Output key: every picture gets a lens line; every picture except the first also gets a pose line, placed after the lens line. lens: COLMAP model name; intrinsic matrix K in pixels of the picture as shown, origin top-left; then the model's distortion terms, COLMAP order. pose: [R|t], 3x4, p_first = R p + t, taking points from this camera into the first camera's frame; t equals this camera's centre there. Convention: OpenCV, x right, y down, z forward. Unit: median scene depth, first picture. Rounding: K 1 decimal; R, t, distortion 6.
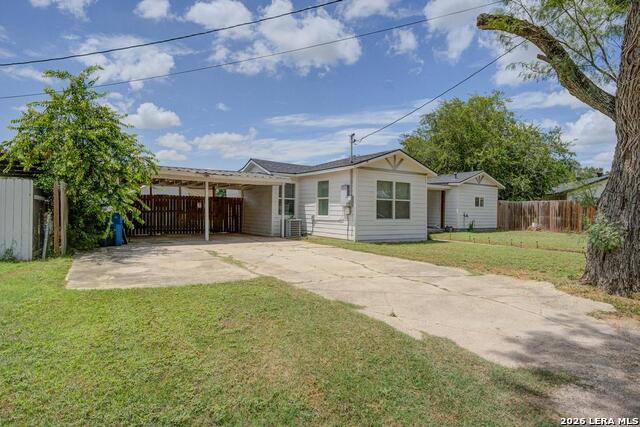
lens RADIAL K [[357.3, 0, 313.4], [0, 357.3, 212.4], [0, 0, 1]] dist [-0.031425, 0.000377]
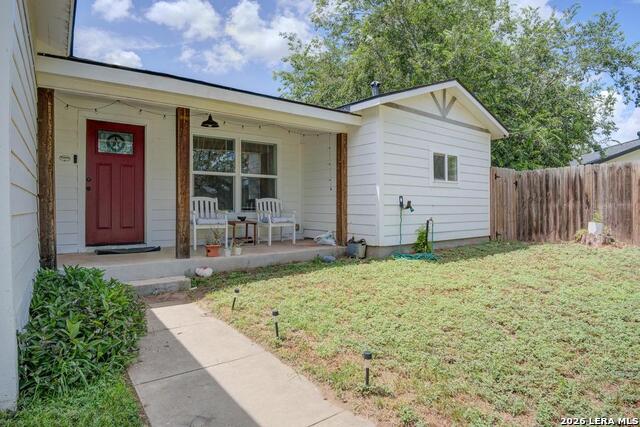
lens RADIAL K [[357.3, 0, 313.4], [0, 357.3, 212.4], [0, 0, 1]] dist [-0.031425, 0.000377]
pose [[0.996683, -0.020650, 0.078721, 0.314729], [0.020545, 0.999787, 0.002150, 0.012826], [-0.078749, -0.000526, 0.996894, 0.671899]]
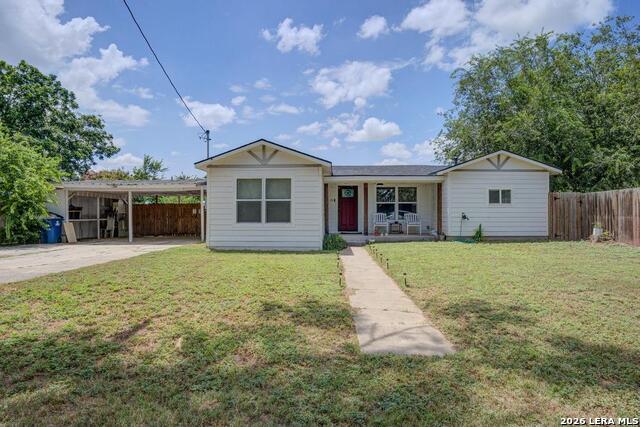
lens RADIAL K [[357.3, 0, 313.4], [0, 357.3, 212.4], [0, 0, 1]] dist [-0.031425, 0.000377]
pose [[0.823327, -0.020093, -0.567212, 0.571971], [0.013045, 0.999779, -0.016480, 0.006738], [0.567418, 0.006169, 0.823407, 0.265737]]
